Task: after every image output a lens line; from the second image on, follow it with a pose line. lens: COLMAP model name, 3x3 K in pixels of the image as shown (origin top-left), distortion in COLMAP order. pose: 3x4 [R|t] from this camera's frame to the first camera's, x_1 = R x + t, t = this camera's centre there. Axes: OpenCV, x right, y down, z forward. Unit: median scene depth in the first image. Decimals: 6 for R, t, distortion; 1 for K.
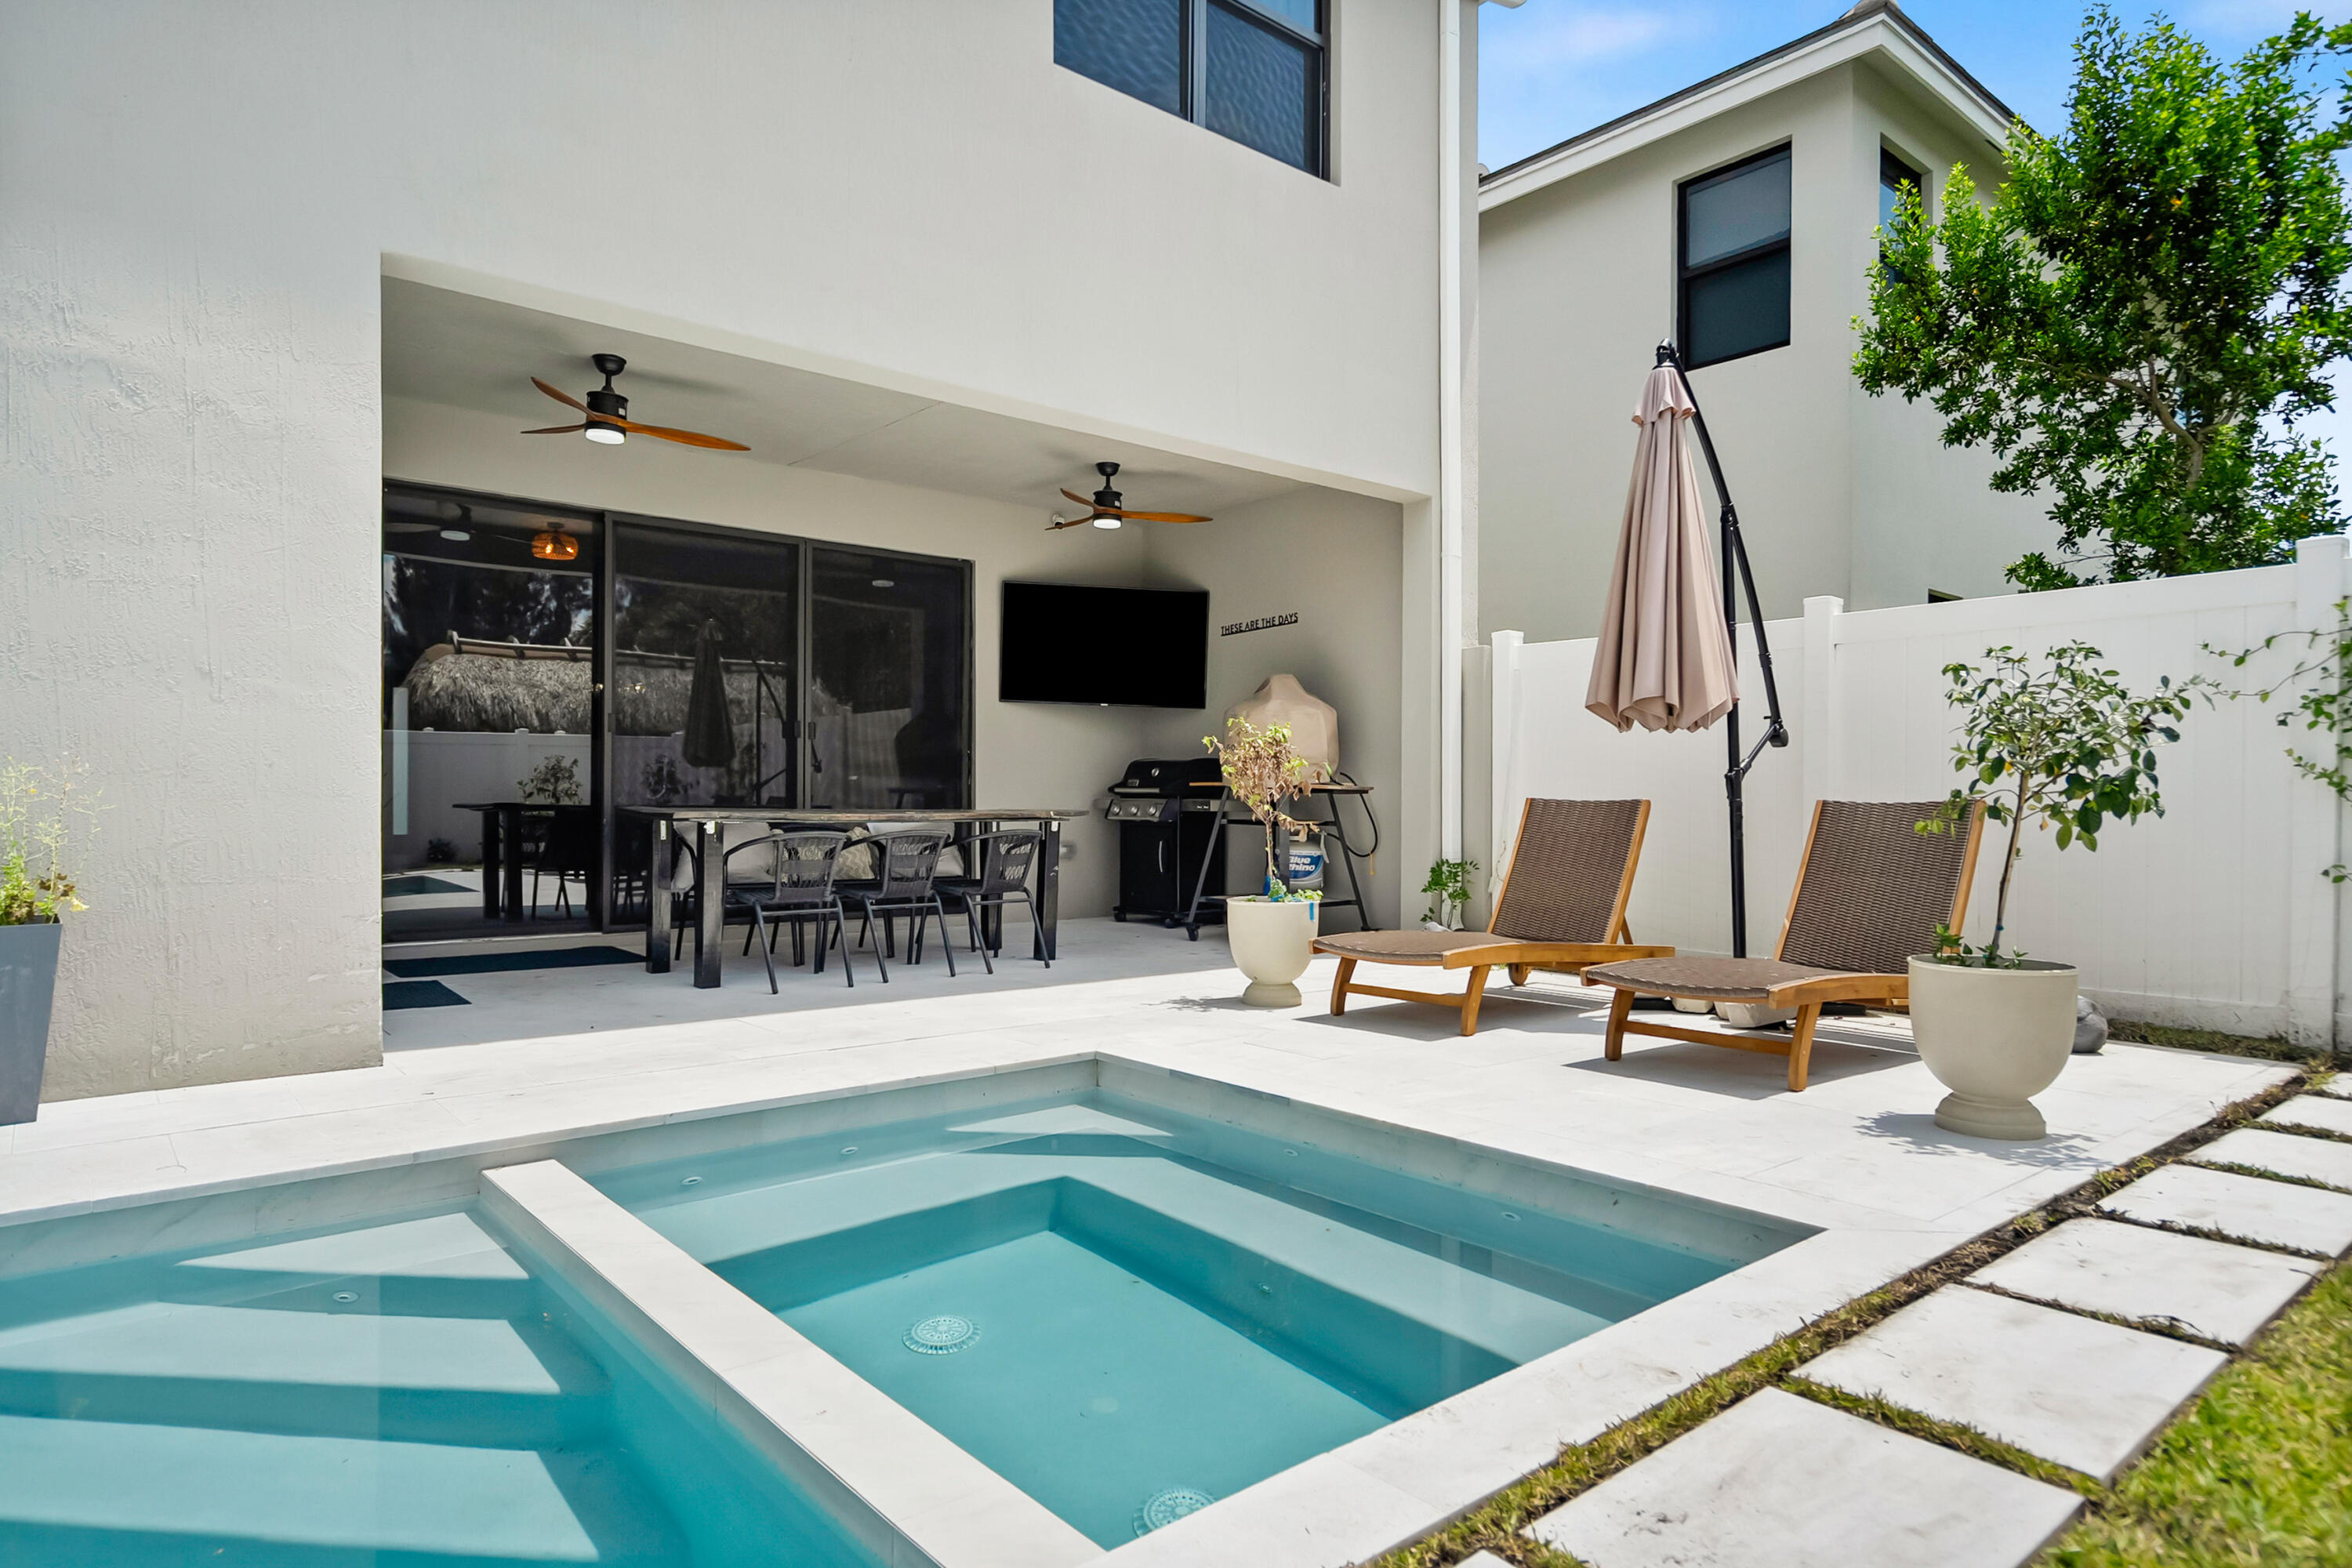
lens RADIAL K [[1334.2, 0, 1178.1], [0, 1334.2, 803.3], [0, 0, 1]] dist [0.007486, 0.000903]
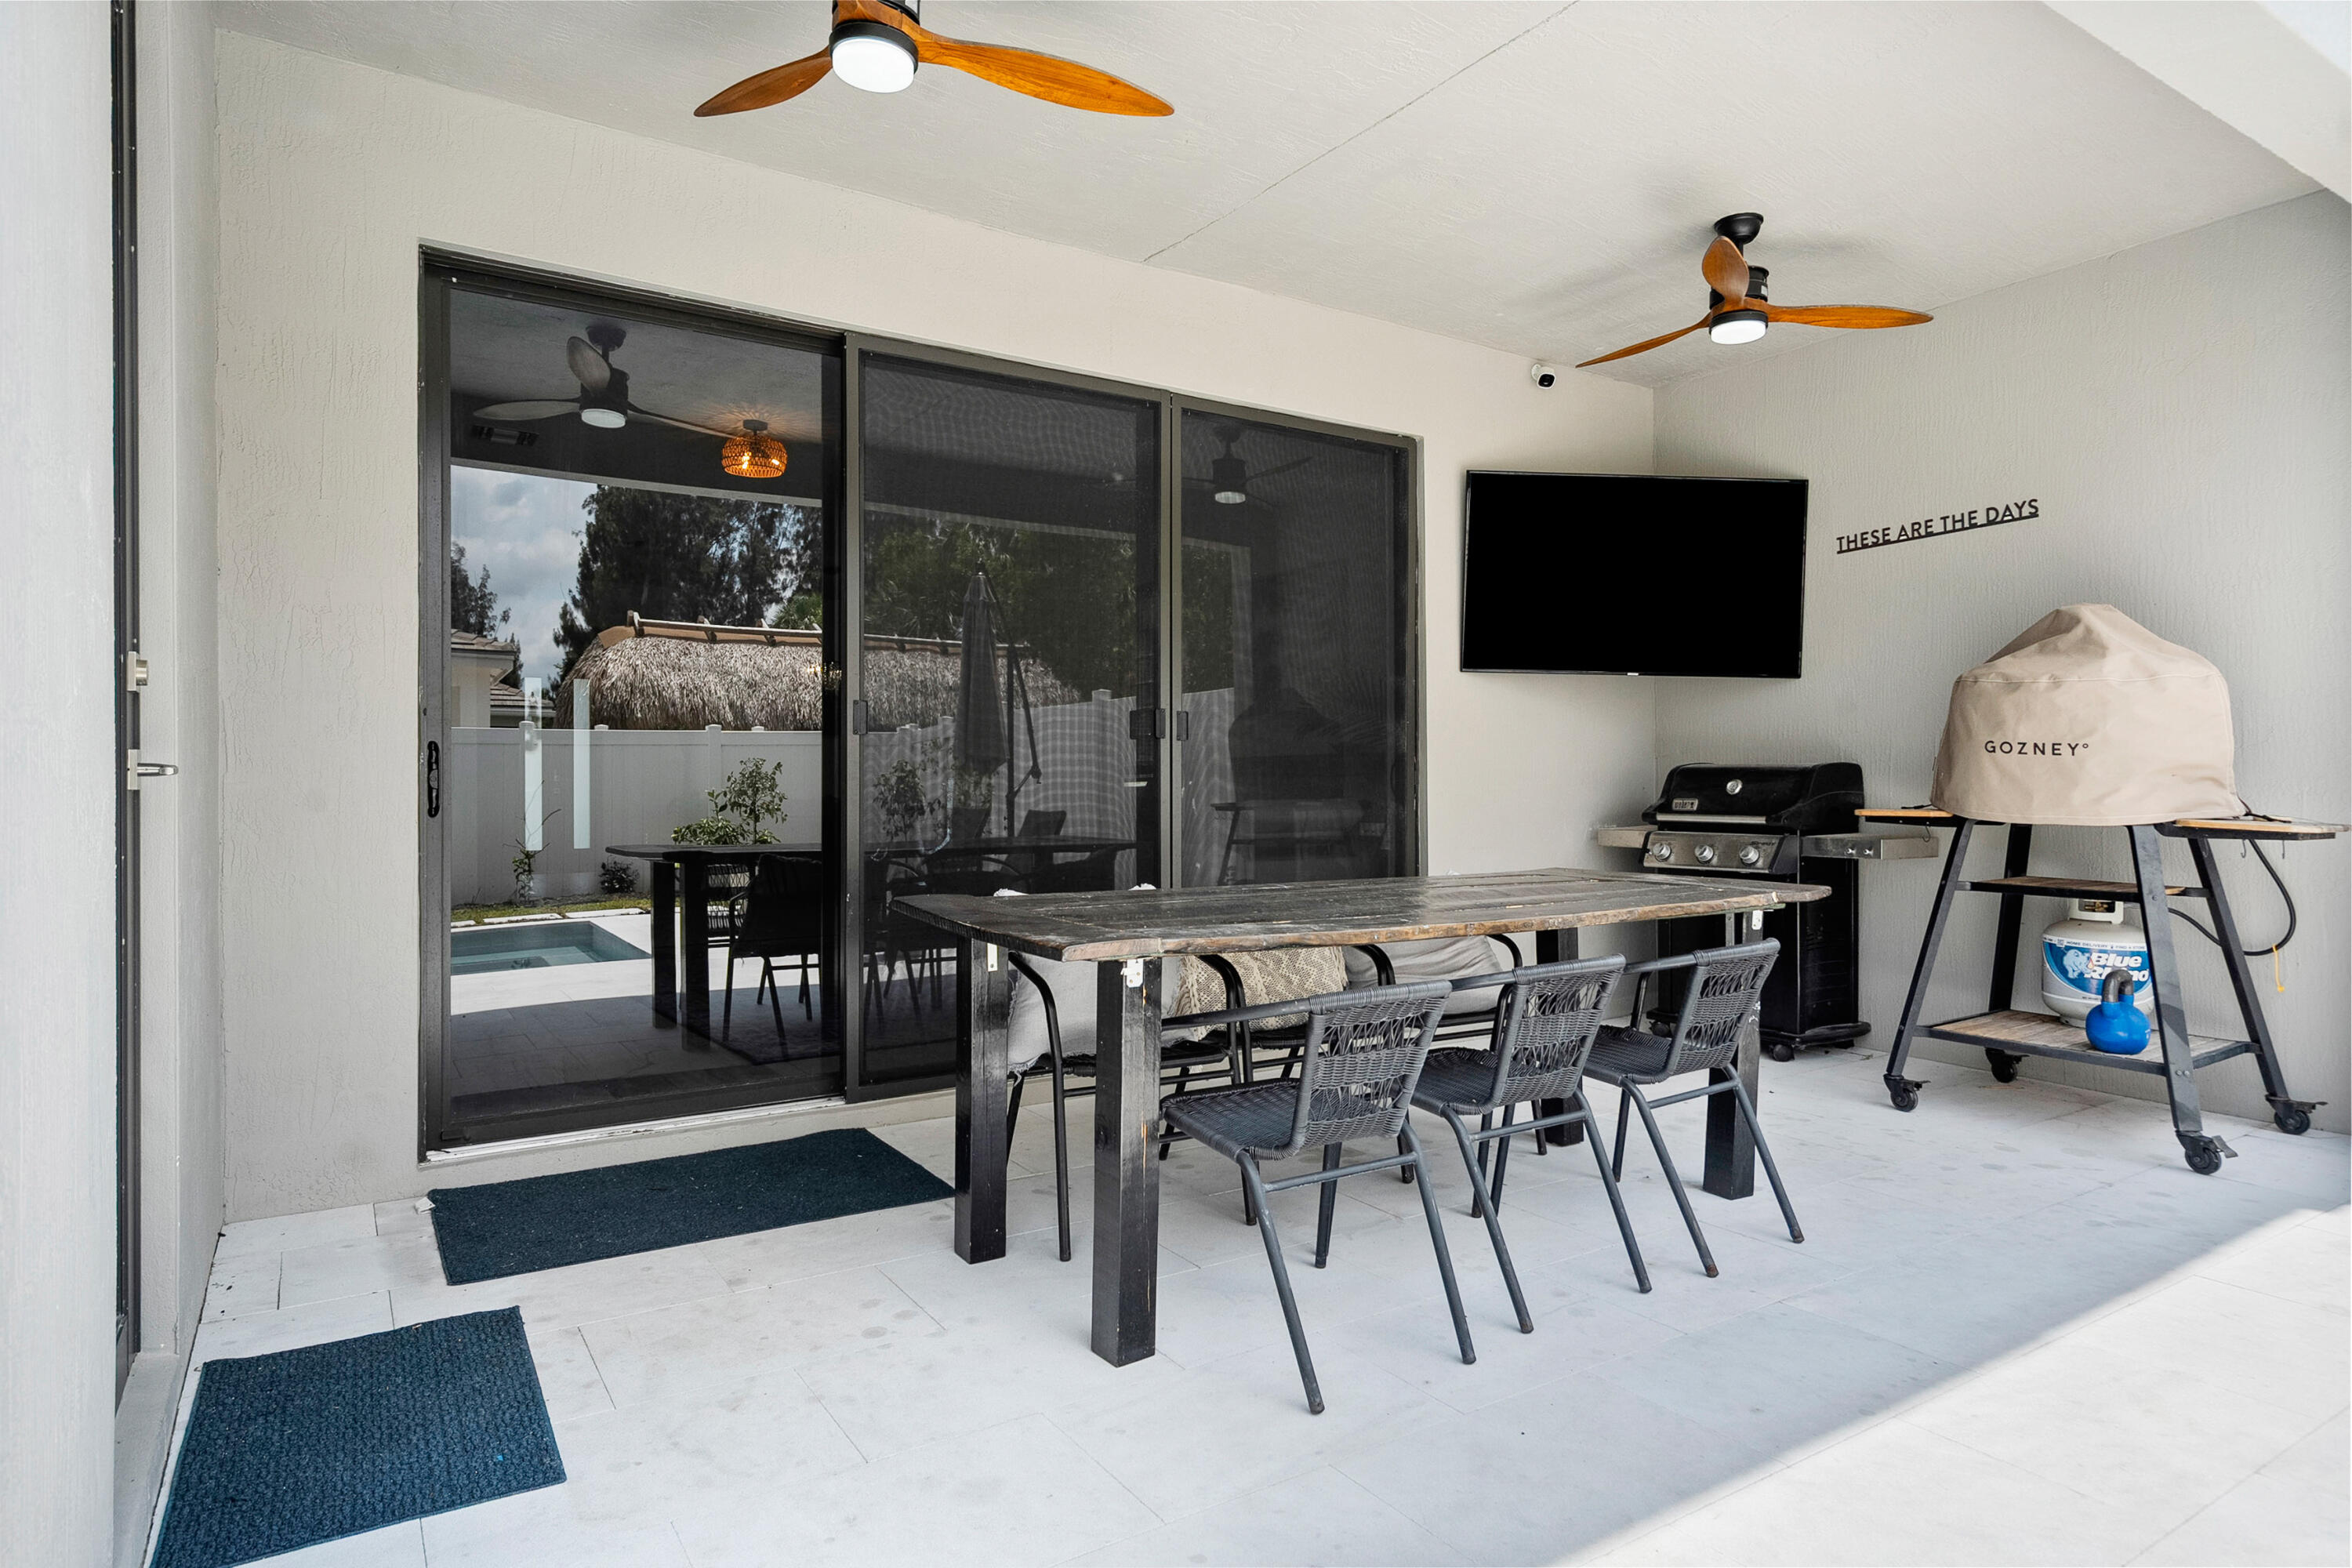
lens RADIAL K [[1334.2, 0, 1179.3], [0, 1334.2, 778.2], [0, 0, 1]] dist [0.007486, 0.000903]
pose [[0.992396, -0.009613, -0.122713, -0.187309], [0.008637, 0.999927, -0.008480, -0.024365], [0.122785, 0.007355, 0.992406, 0.390214]]
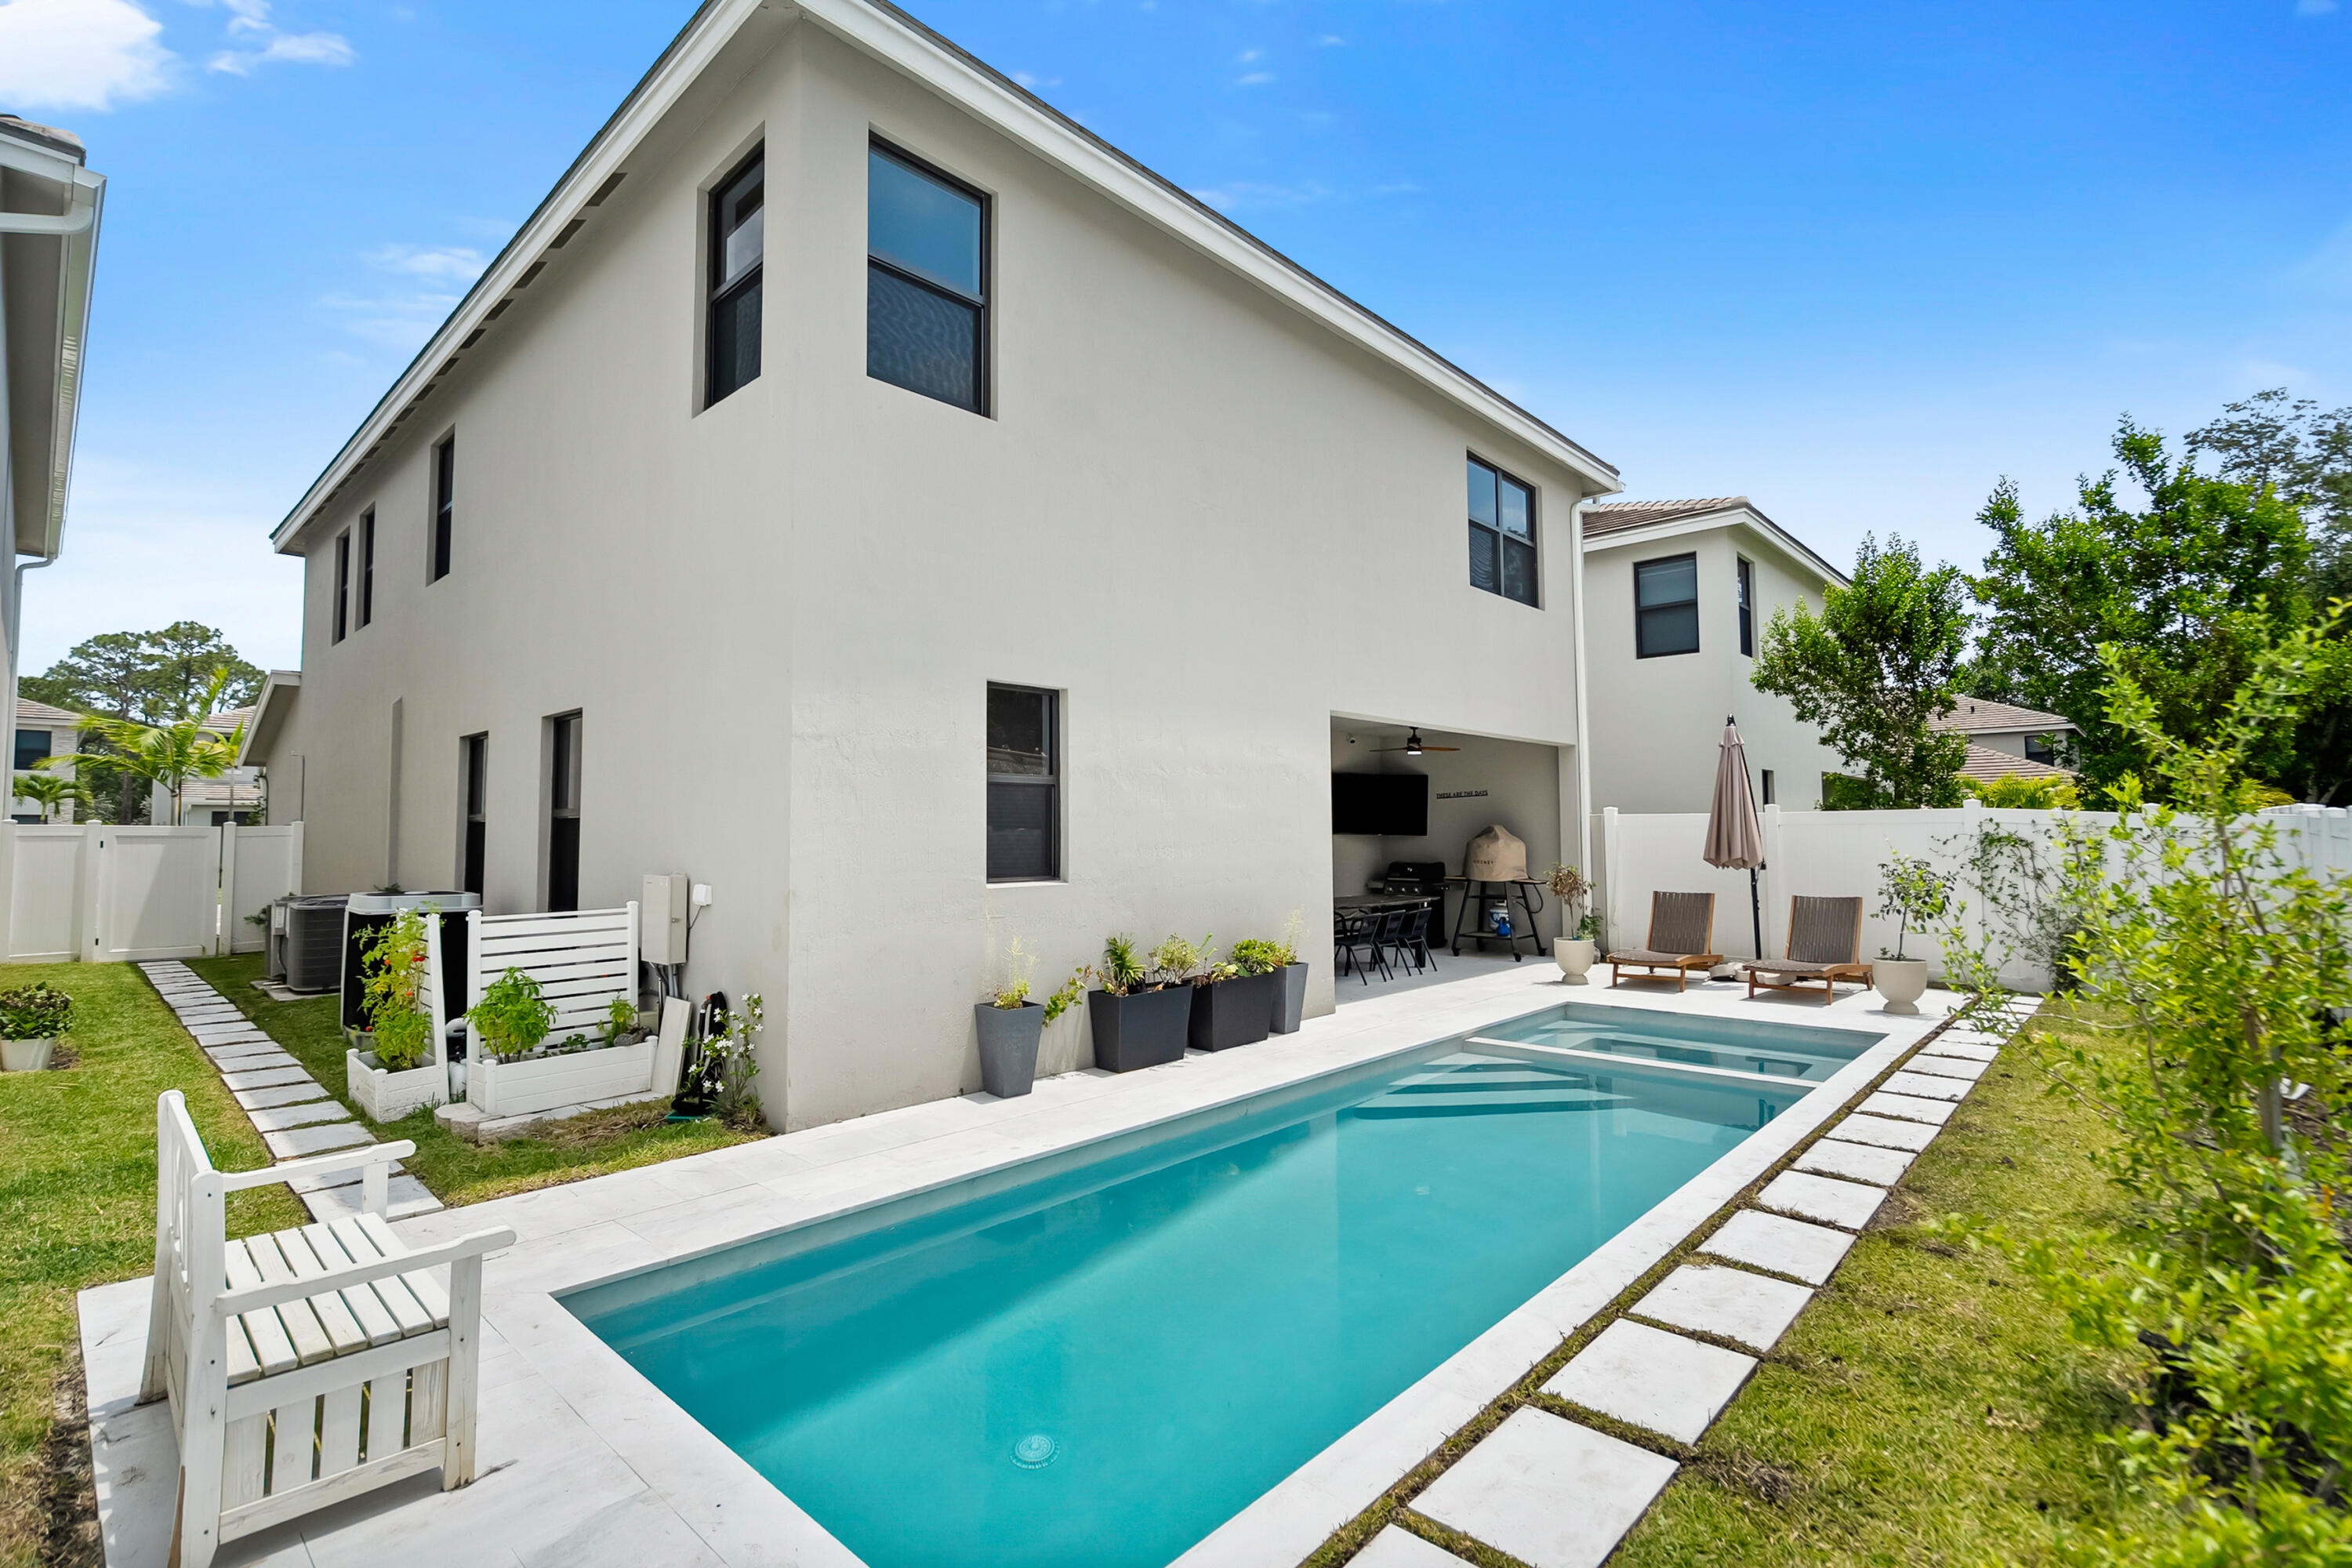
lens RADIAL K [[1071.9, 0, 1171.5], [0, 1071.9, 778.2], [0, 0, 1]] dist [-0.001496, -0.000167]
pose [[0.993746, -0.004981, 0.111554, -0.539152], [0.011478, 0.998270, -0.057670, -0.070481], [-0.111074, 0.058590, 0.992084, -0.526863]]
